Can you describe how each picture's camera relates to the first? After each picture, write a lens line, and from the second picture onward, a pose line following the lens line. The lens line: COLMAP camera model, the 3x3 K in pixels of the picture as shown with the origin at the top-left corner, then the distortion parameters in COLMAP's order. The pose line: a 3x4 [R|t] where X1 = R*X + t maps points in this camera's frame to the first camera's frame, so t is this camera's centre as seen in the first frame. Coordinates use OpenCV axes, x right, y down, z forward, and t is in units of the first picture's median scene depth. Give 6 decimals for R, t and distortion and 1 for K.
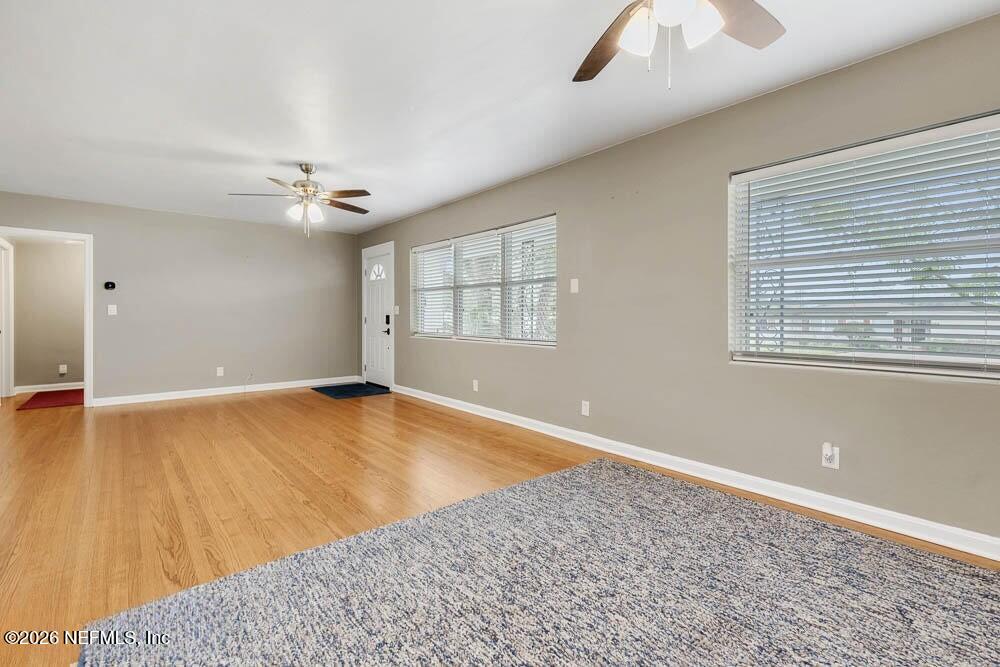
lens RADIAL K [[460.7, 0, 500.0], [0, 460.7, 328.1], [0, 0, 1]] dist [0.014476, -0.000296]
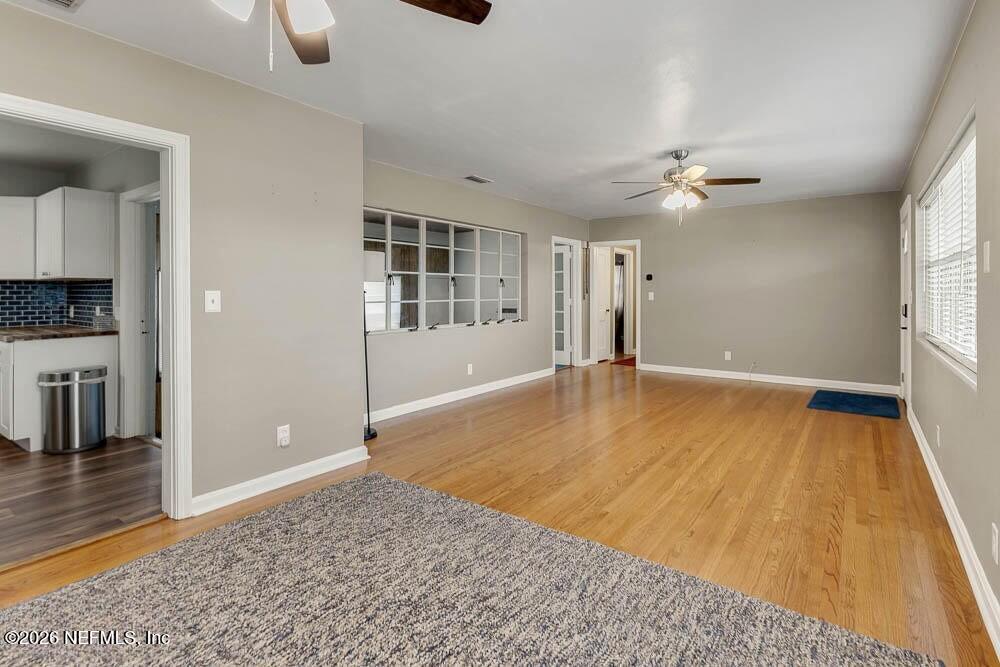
lens RADIAL K [[481.4, 0, 523.6], [0, 481.4, 298.7], [0, 0, 1]] dist [0.011587, 0.000713]
pose [[0.262929, 0.012434, -0.964735, 0.789485], [-0.025721, 0.999652, 0.005874, -0.069740], [0.964472, 0.023269, 0.263158, 0.711438]]
